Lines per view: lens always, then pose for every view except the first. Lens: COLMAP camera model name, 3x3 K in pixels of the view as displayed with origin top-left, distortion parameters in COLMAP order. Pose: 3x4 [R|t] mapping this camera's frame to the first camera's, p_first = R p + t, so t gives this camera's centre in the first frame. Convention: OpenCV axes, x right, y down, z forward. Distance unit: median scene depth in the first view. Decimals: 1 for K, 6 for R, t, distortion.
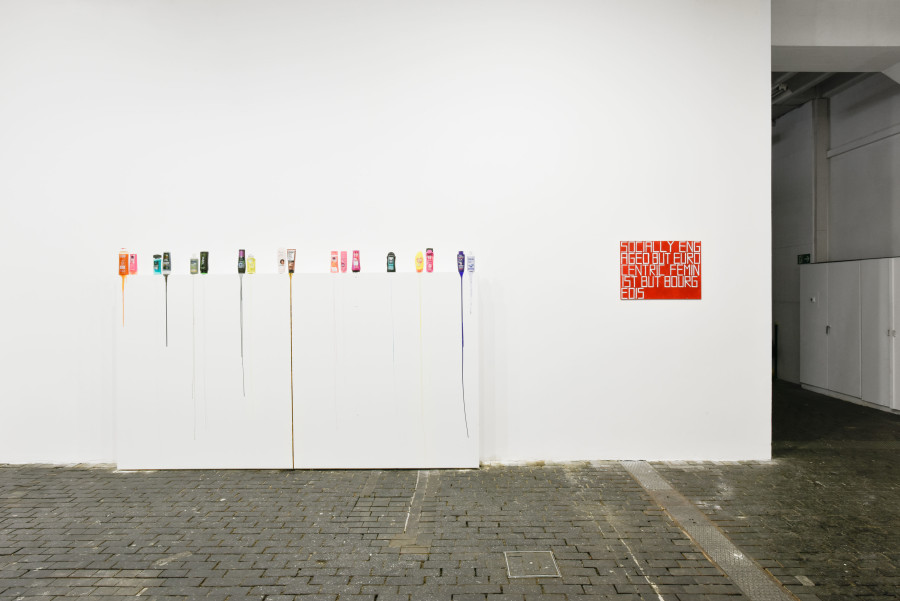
lens RADIAL K [[510.5, 0, 450.2], [0, 510.5, 300.7], [0, 0, 1]] dist [-0.009964, 0.006764]
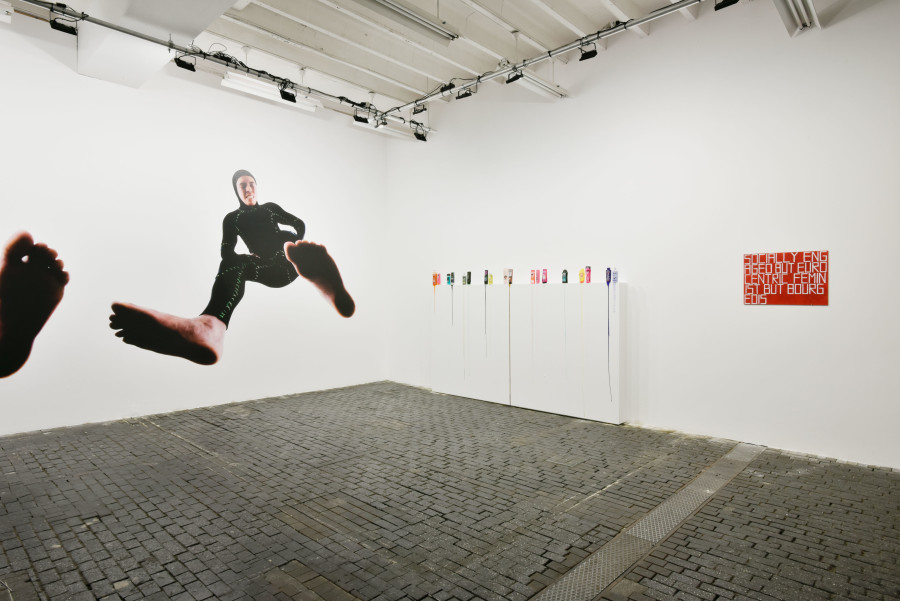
lens RADIAL K [[510.5, 0, 447.1], [0, 510.5, 302.8], [0, 0, 1]] dist [-0.009964, 0.006764]
pose [[0.739967, 0.017067, -0.672427, 0.620820], [-0.009891, 0.999846, 0.014492, -0.016274], [0.672570, -0.004073, 0.740022, -0.322829]]
